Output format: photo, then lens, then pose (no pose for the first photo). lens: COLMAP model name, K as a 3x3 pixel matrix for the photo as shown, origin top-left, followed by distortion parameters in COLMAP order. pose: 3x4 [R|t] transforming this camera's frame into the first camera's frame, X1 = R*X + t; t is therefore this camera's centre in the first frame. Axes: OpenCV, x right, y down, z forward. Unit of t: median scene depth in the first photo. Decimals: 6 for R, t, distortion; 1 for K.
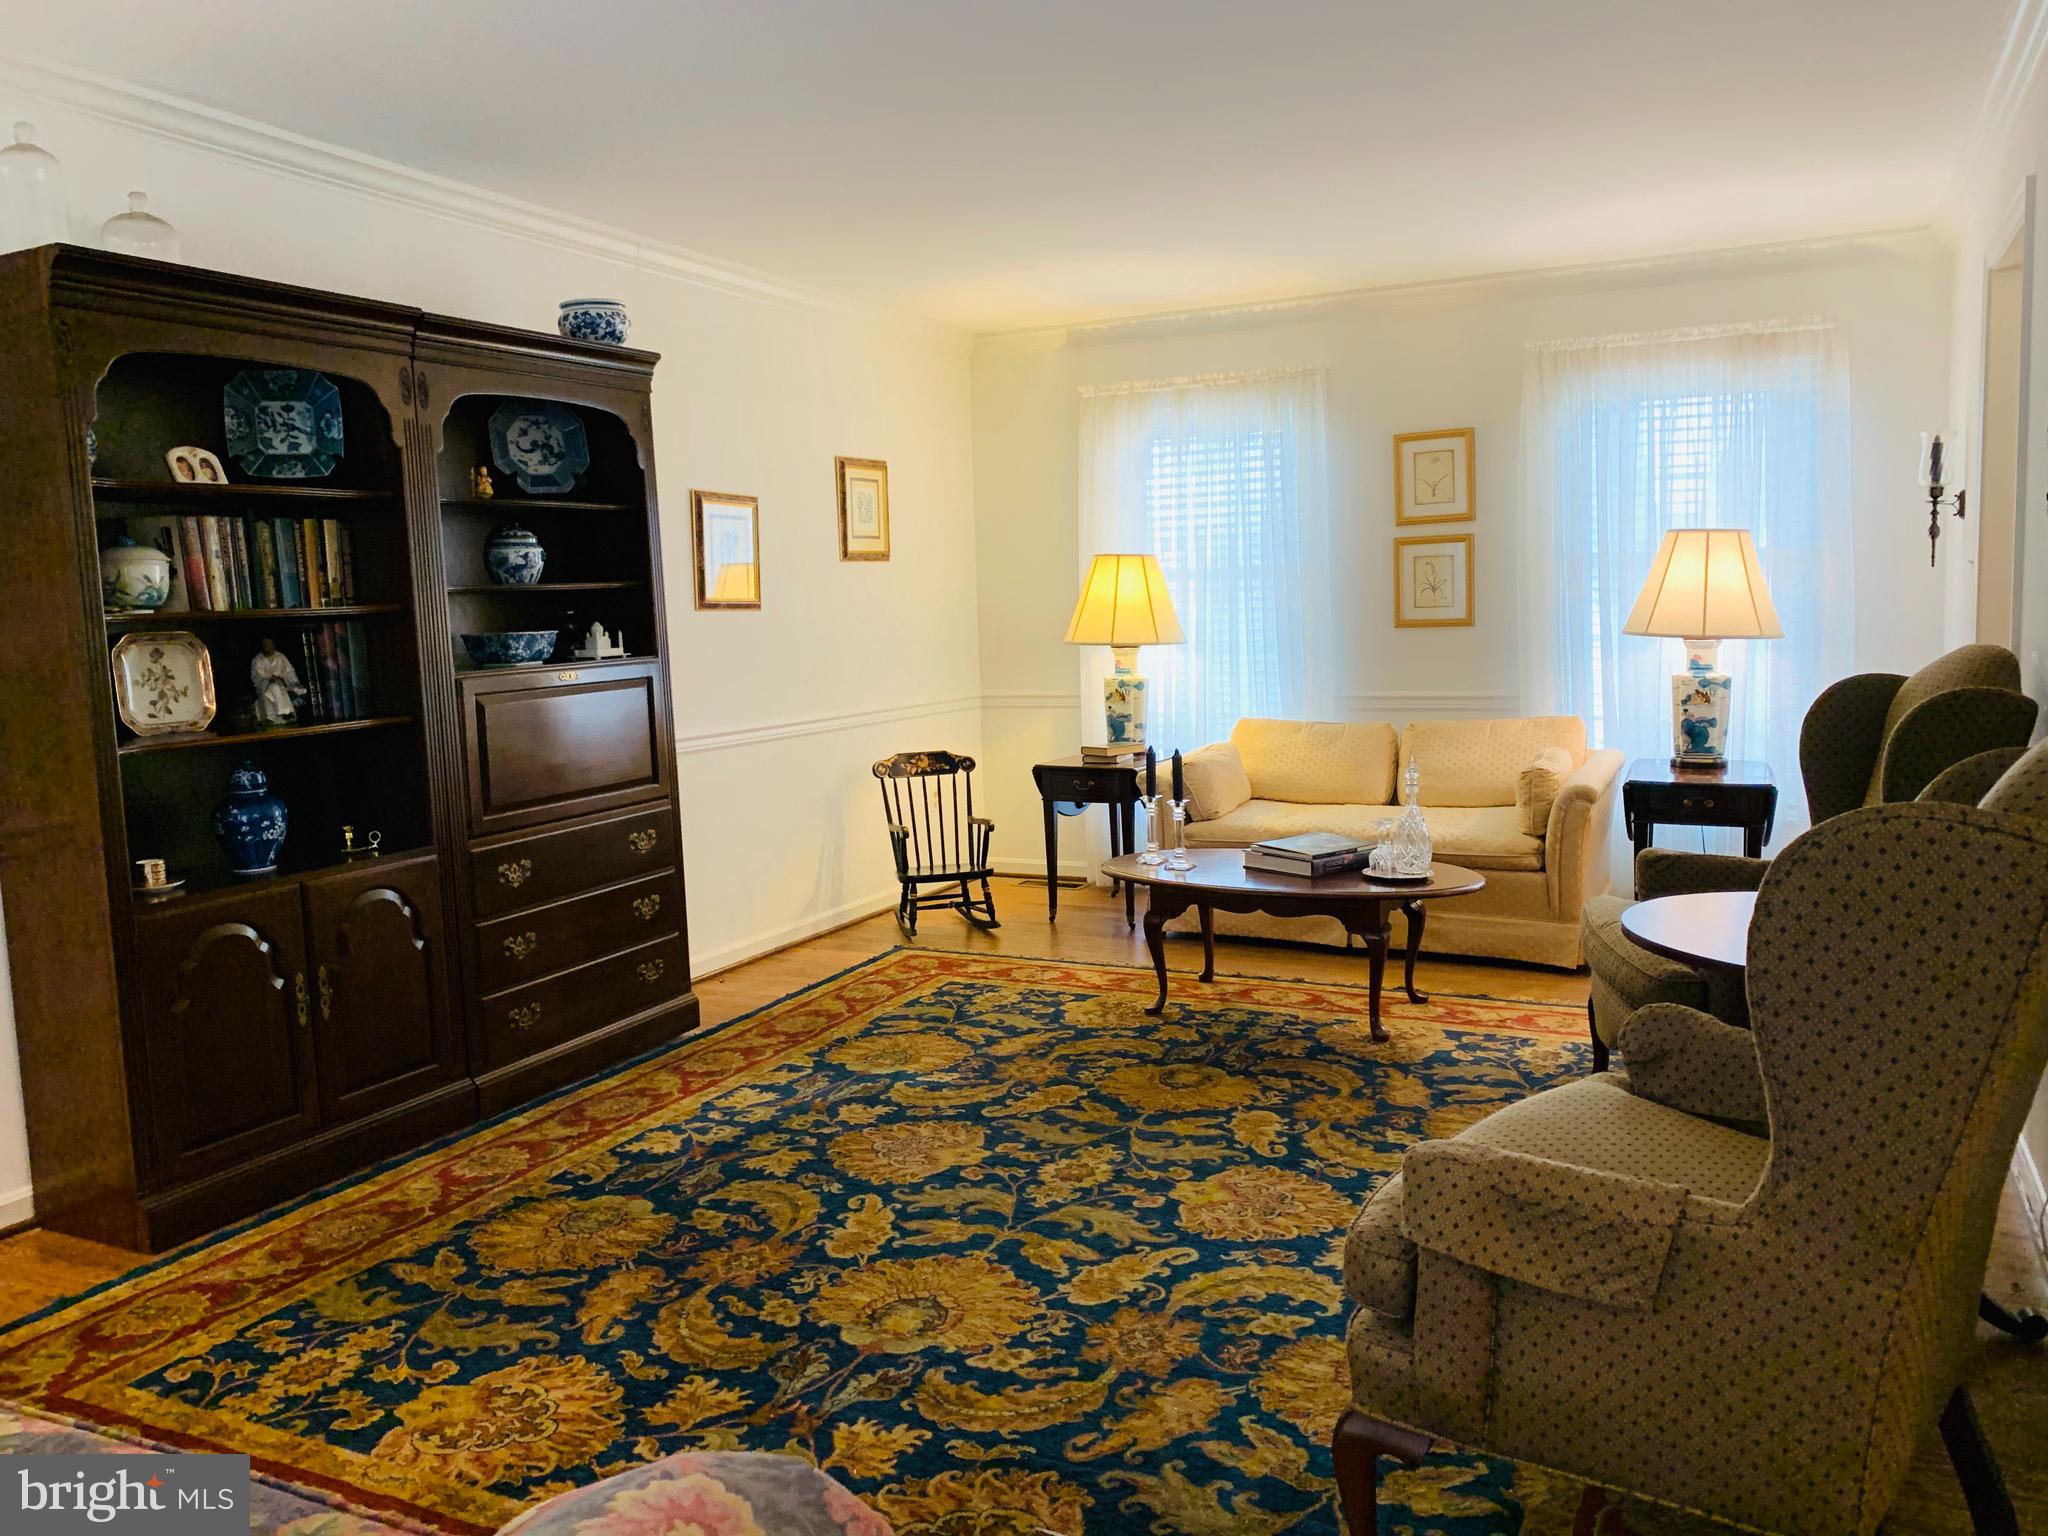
lens RADIAL K [[1572.2, 0, 1026.1], [0, 1572.2, 775.3], [0, 0, 1]] dist [0.042848, -0.056929]
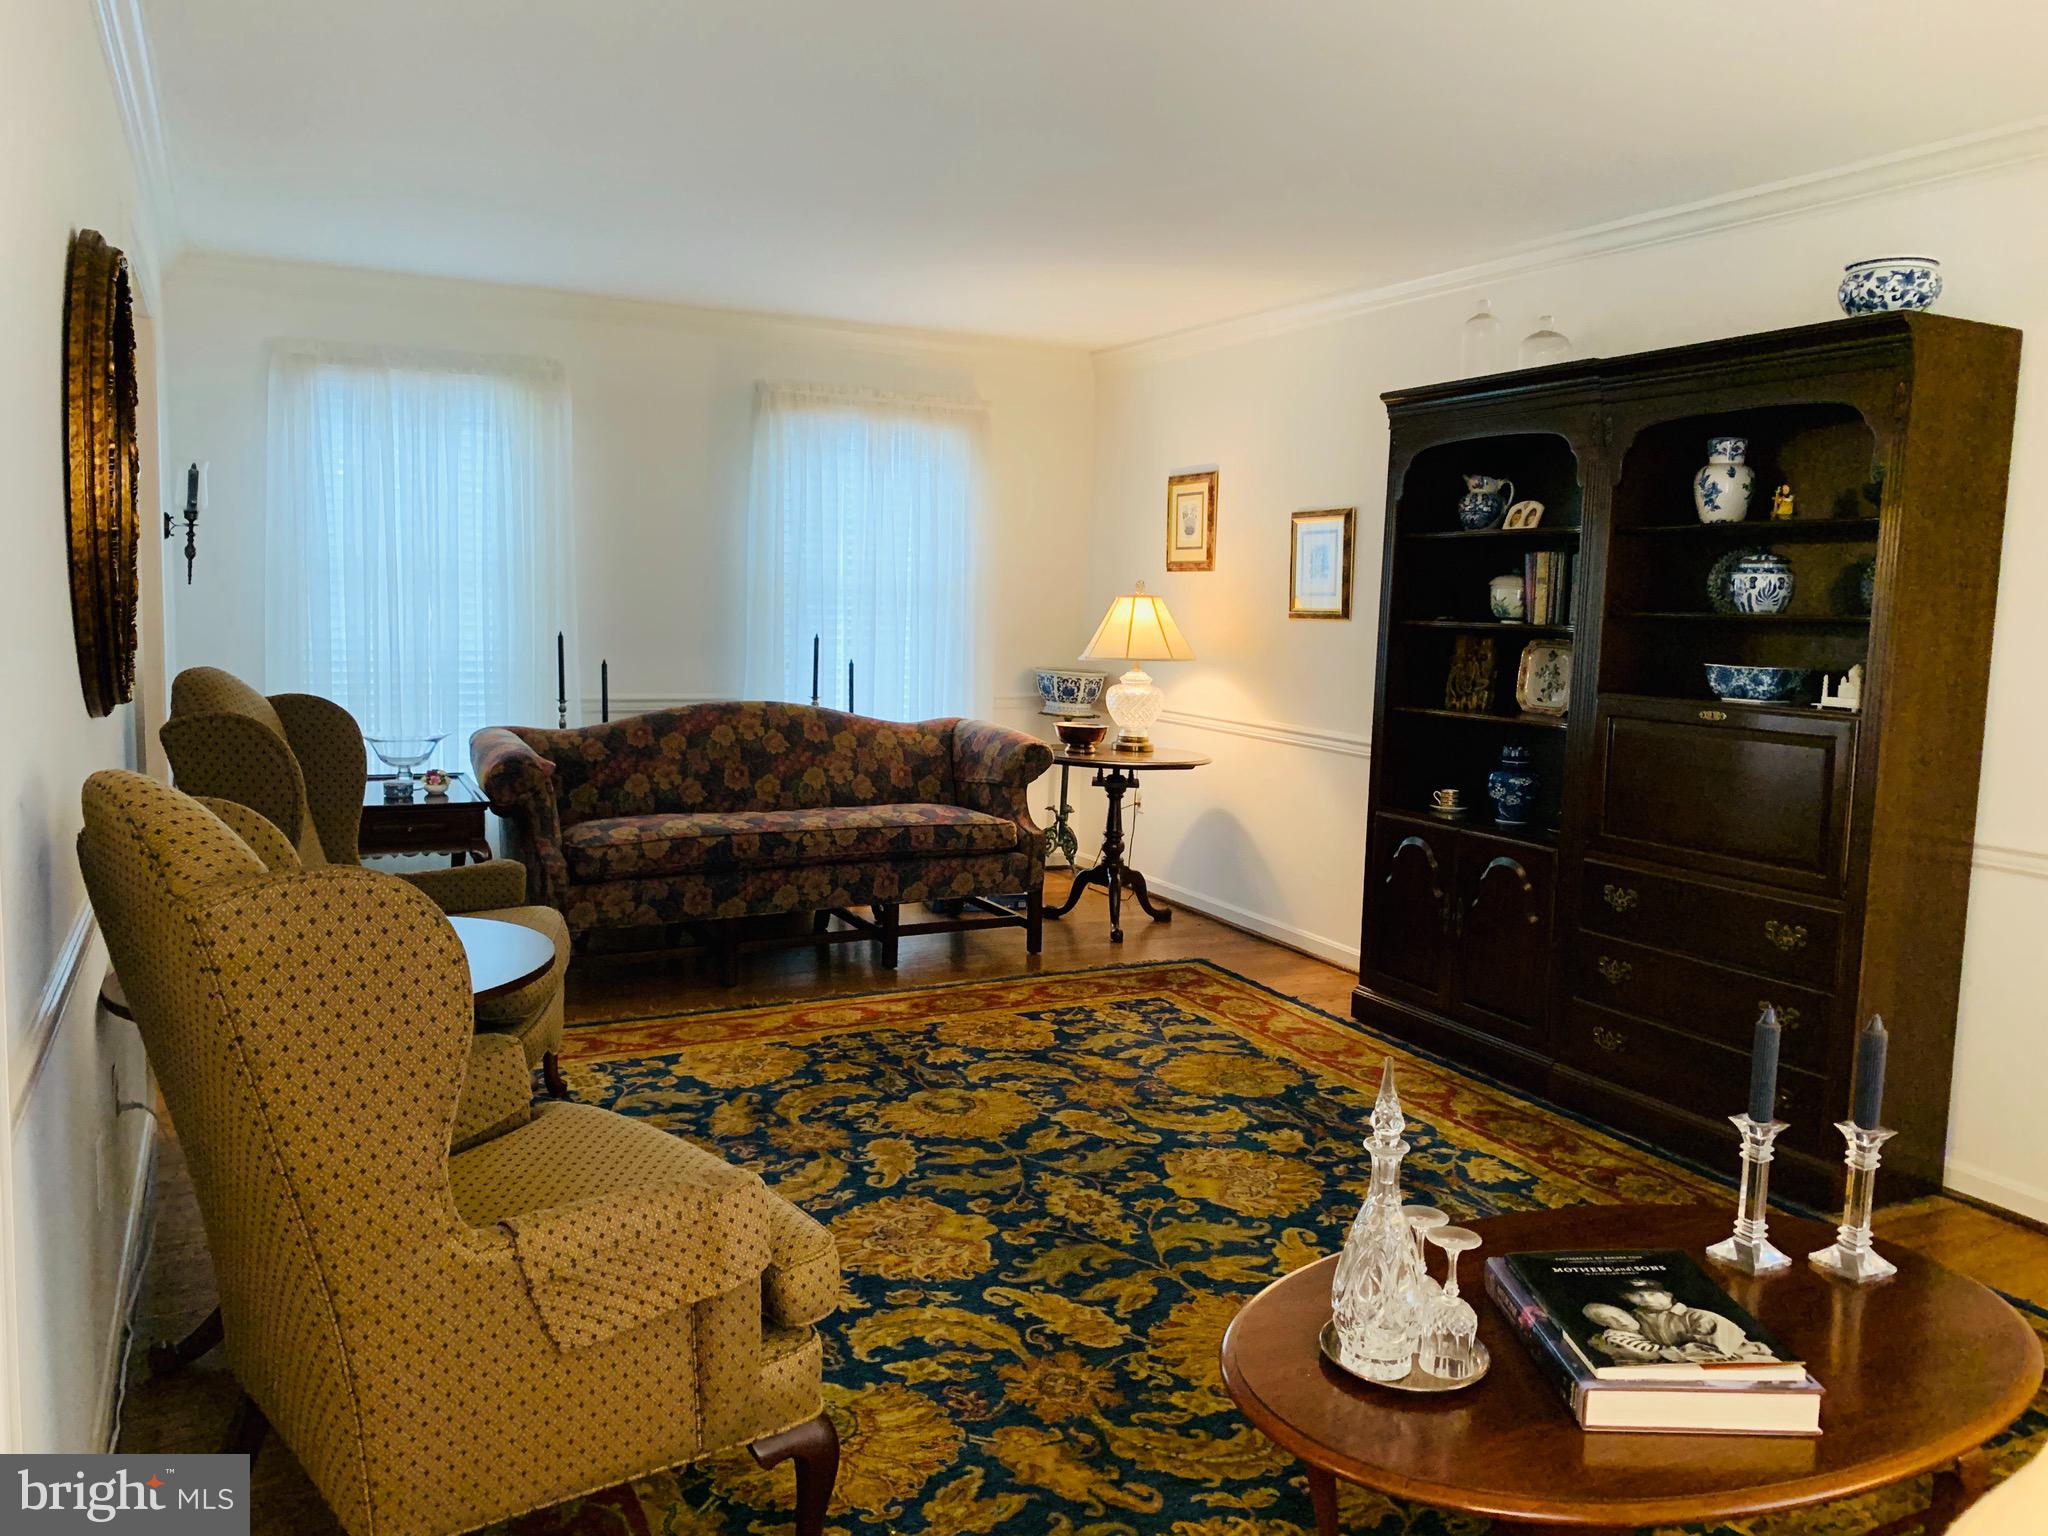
lens RADIAL K [[1572.2, 0, 1026.1], [0, 1572.2, 775.3], [0, 0, 1]] dist [0.042848, -0.056929]
pose [[-0.614205, 0.100209, -0.782758, 0.830366], [-0.106371, 0.972339, 0.207946, -0.220717], [0.781945, 0.210984, -0.586556, 1.544035]]
